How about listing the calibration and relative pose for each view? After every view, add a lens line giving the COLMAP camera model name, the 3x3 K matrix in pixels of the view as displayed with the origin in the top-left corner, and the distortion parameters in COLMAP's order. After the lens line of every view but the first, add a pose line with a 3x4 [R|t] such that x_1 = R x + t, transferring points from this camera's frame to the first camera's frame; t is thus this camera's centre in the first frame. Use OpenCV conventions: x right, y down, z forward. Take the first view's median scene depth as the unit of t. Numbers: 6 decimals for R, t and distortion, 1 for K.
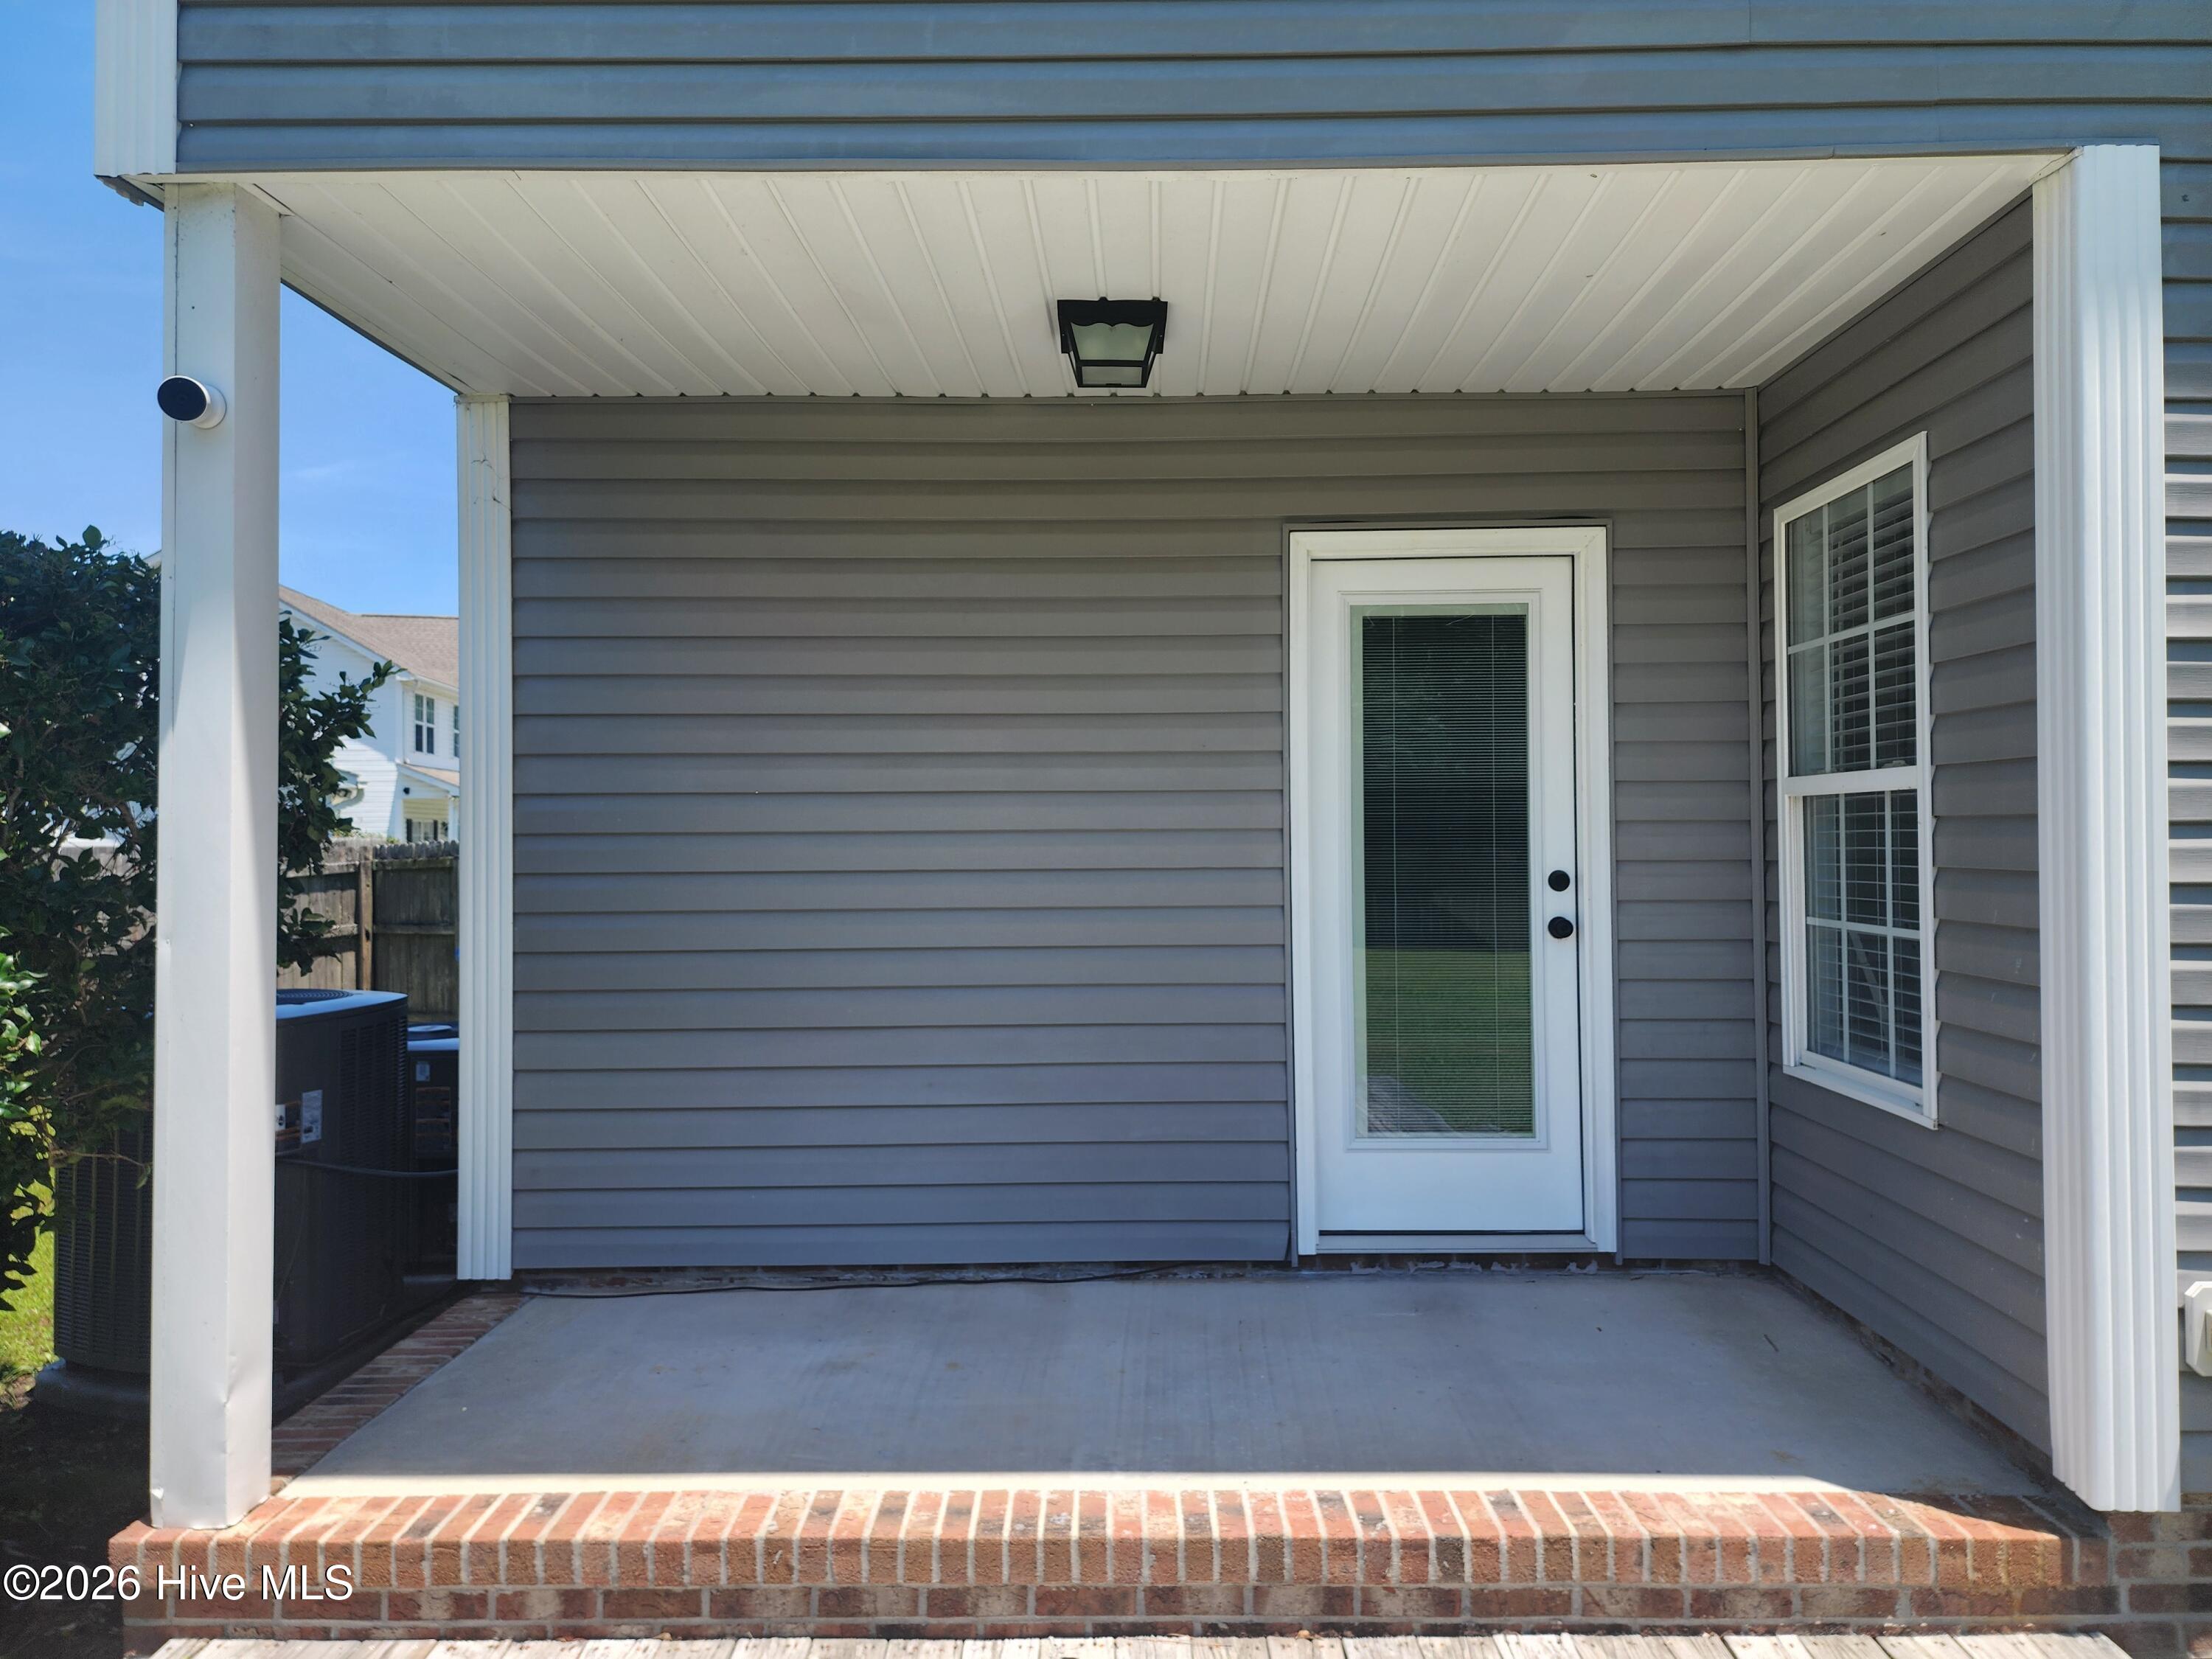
lens RADIAL K [[1472.9, 0, 1110.7], [0, 1472.9, 834.4], [0, 0, 1]] dist [0.077972, -0.062400]
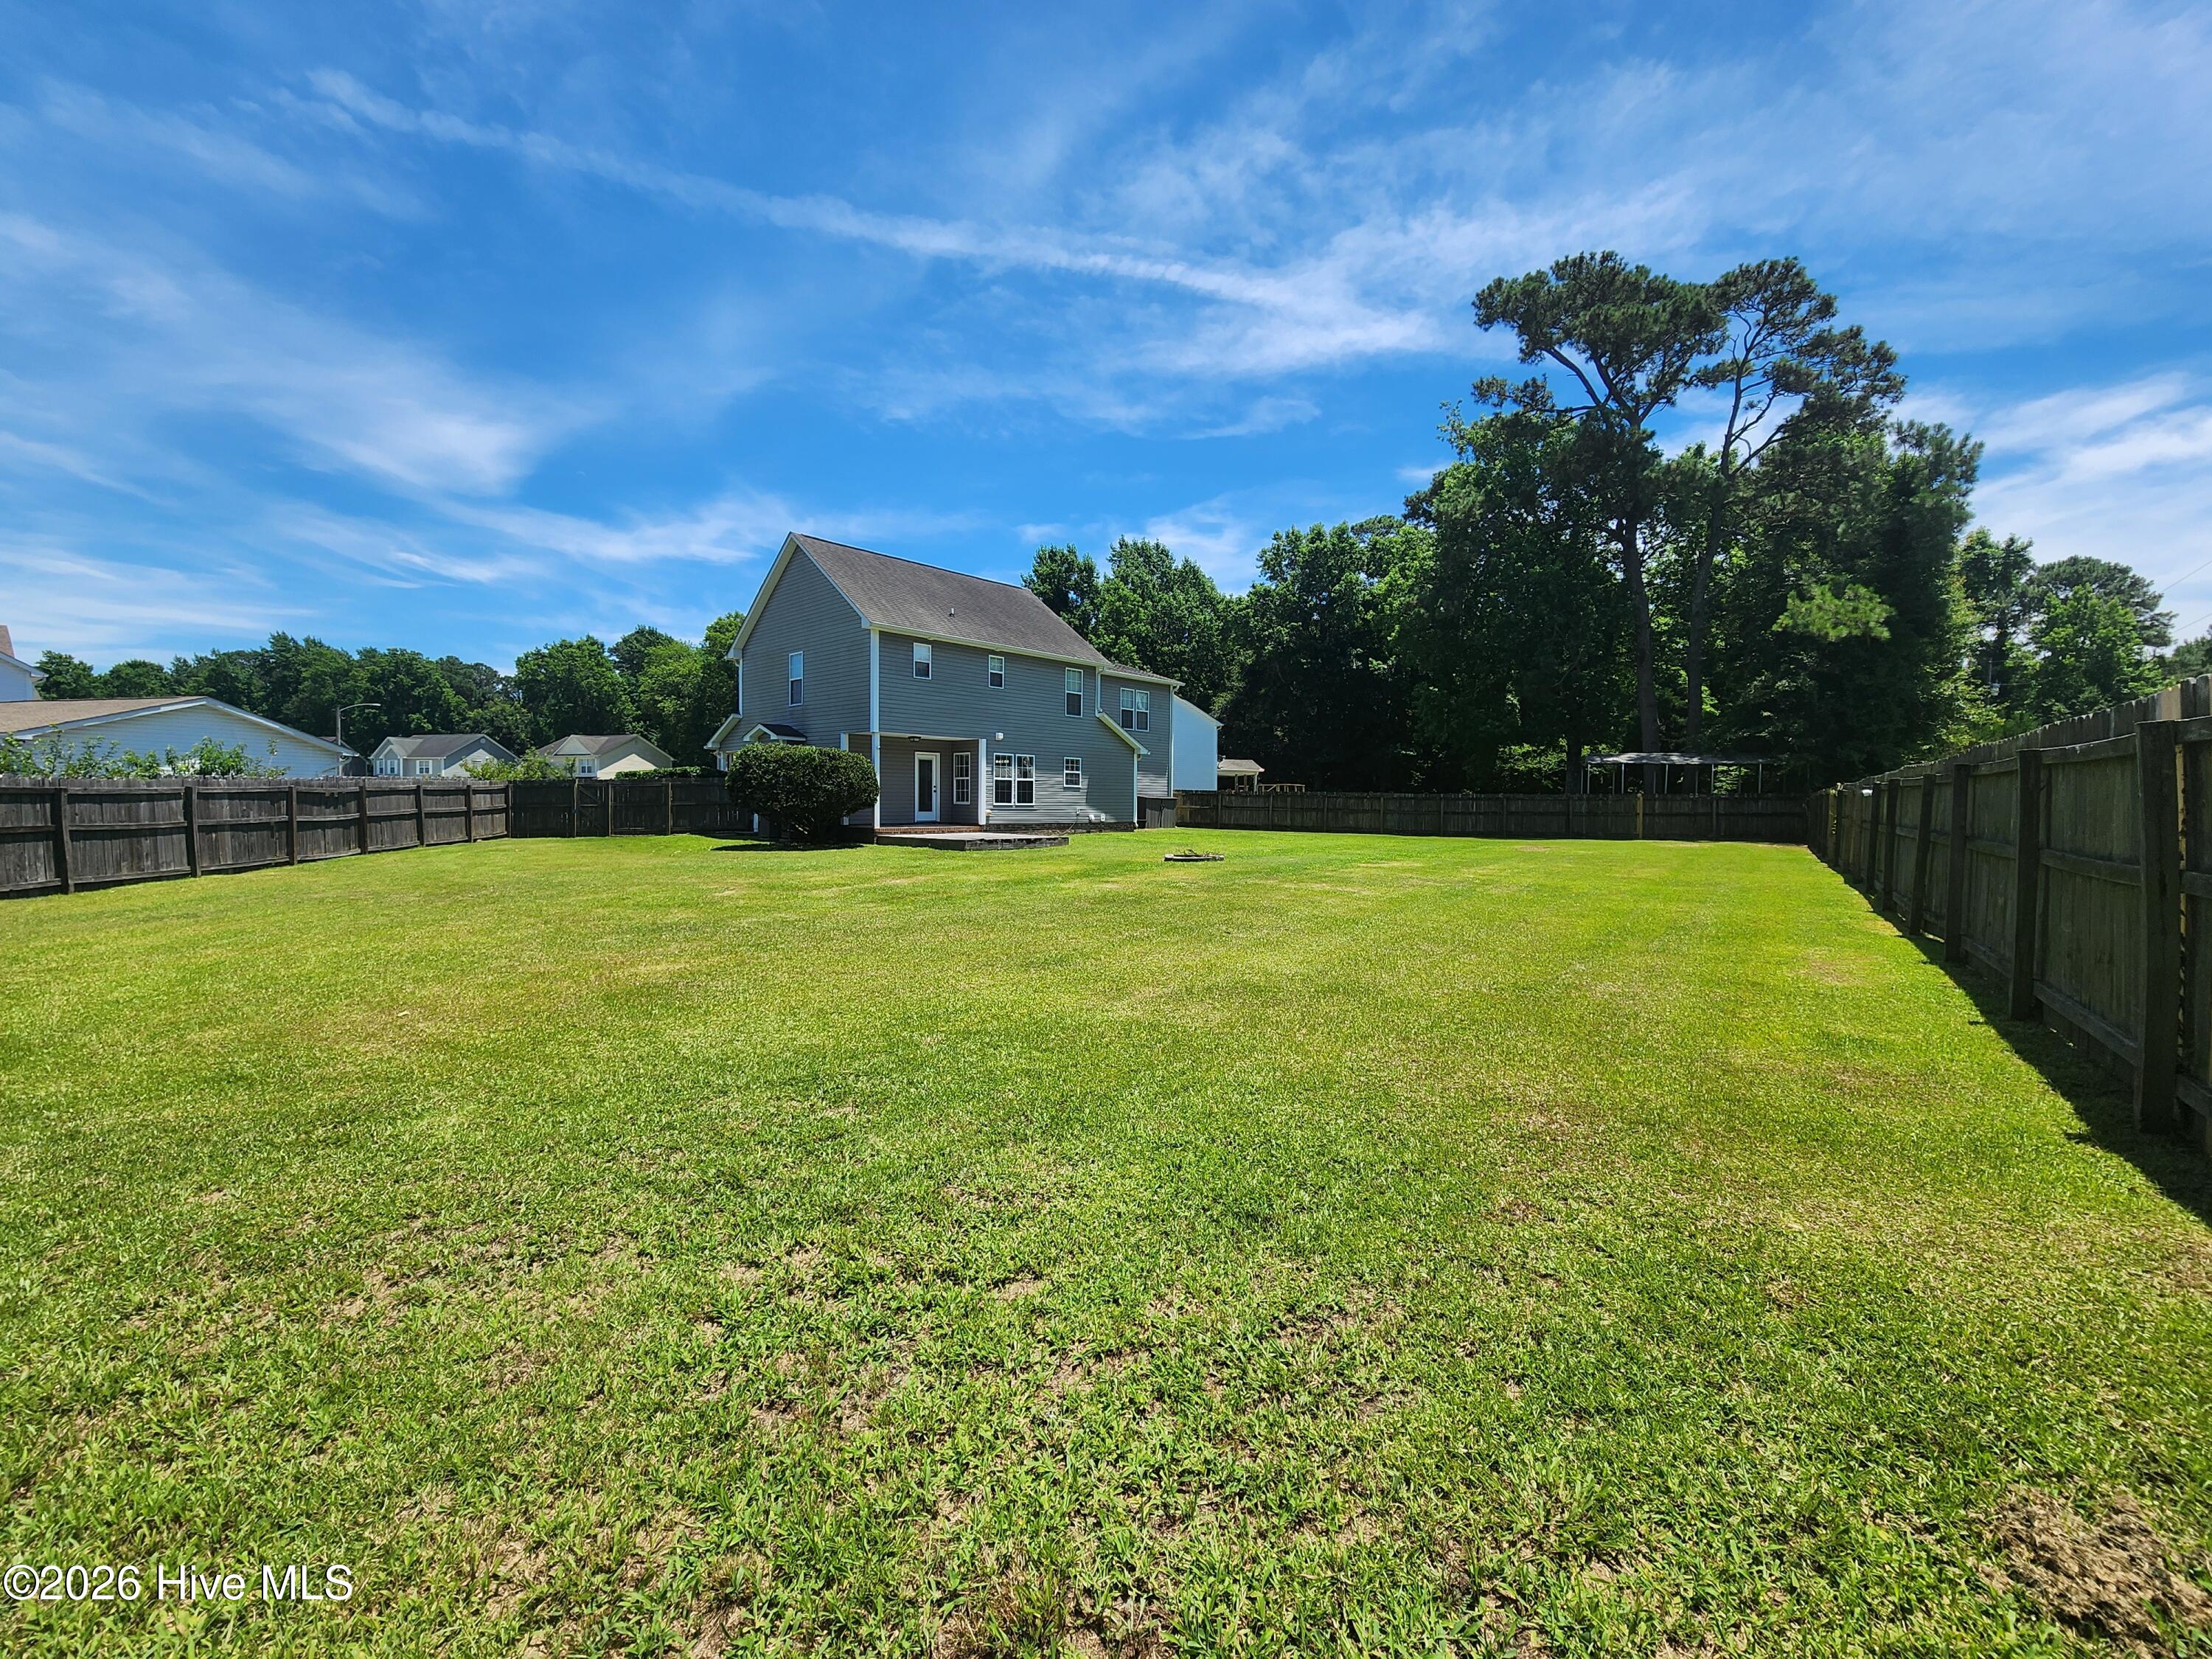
lens RADIAL K [[908.1, 0, 1104.2], [0, 908.1, 813.6], [0, 0, 1]] dist [0.000557, -0.000436]
pose [[0.669878, 0.000234, 0.742471, -3.574785], [-0.015354, 0.999790, 0.013538, 0.112975], [-0.742312, -0.020469, 0.669742, -4.077405]]
